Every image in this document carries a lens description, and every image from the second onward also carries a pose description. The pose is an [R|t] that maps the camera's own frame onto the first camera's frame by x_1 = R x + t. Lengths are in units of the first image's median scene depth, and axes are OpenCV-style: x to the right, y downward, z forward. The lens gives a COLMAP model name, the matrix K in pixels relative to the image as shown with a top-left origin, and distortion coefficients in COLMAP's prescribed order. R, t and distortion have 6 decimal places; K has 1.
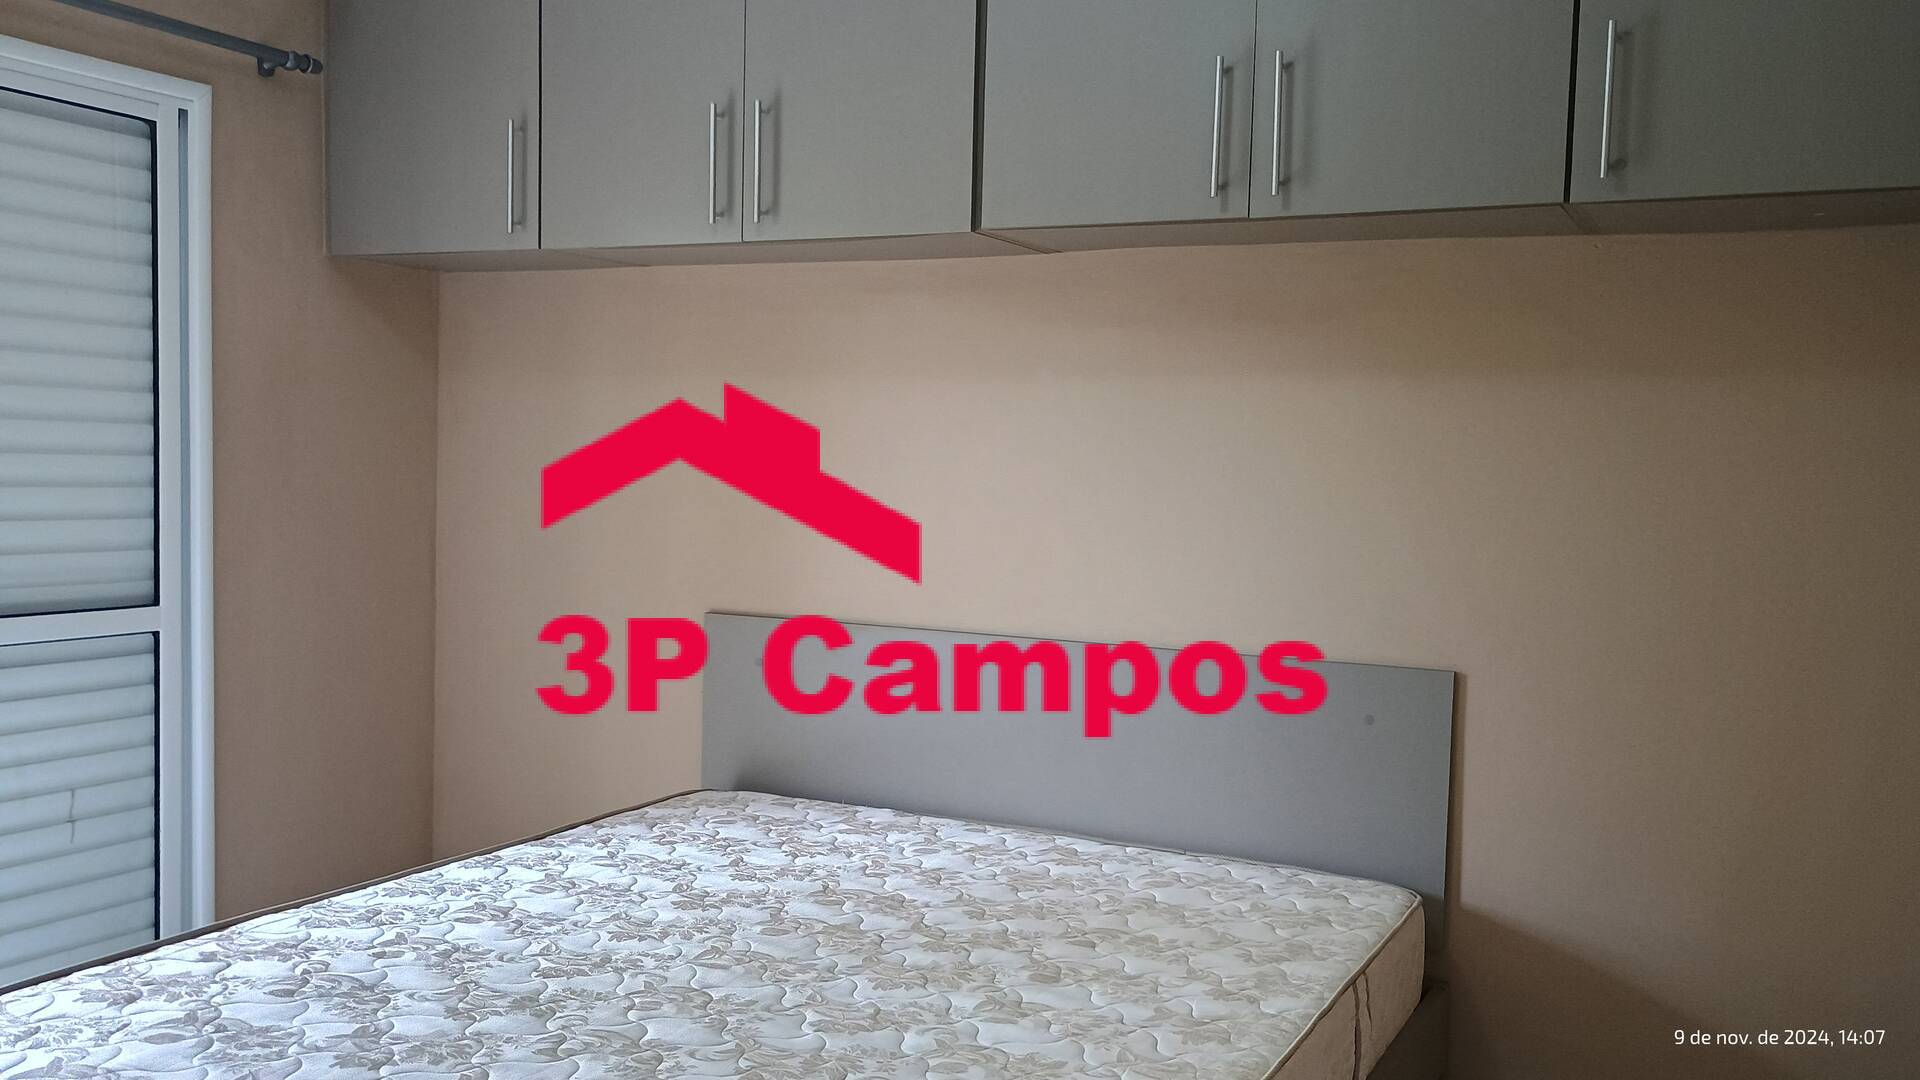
lens RADIAL K [[1679.2, 0, 960.3], [0, 1679.2, 542.0], [0, 0, 1]] dist [0.028634, -0.008628]
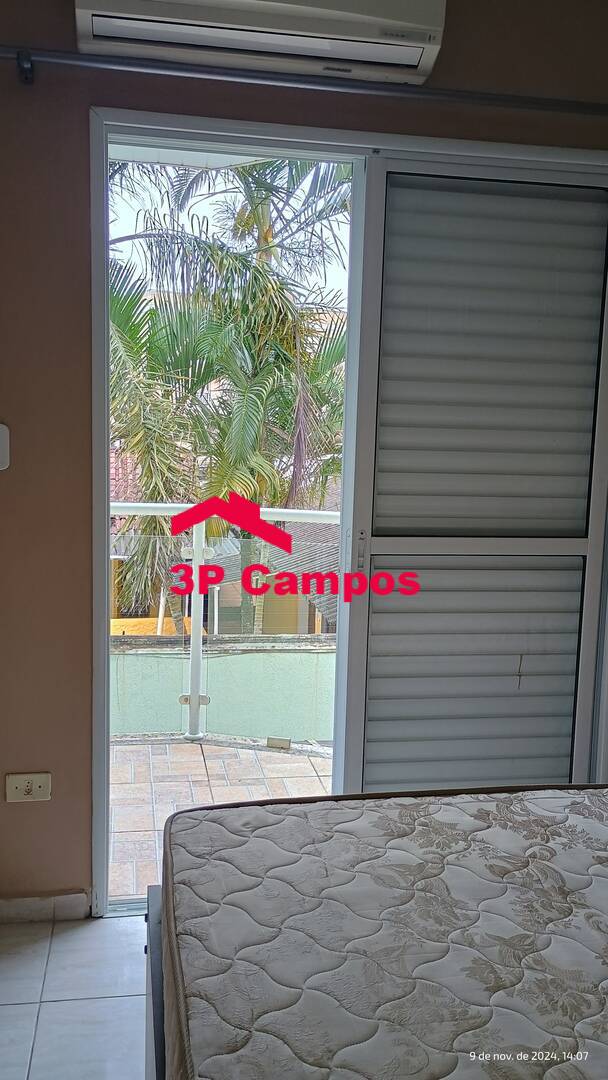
lens RADIAL K [[944.5, 0, 301.0], [0, 944.5, 539.2], [0, 0, 1]] dist [0.028634, -0.008628]
pose [[0.592627, 0.084388, -0.801044, 0.030159], [-0.051022, 0.996432, 0.067225, -0.002940], [0.803860, 0.001031, 0.594818, 0.467441]]
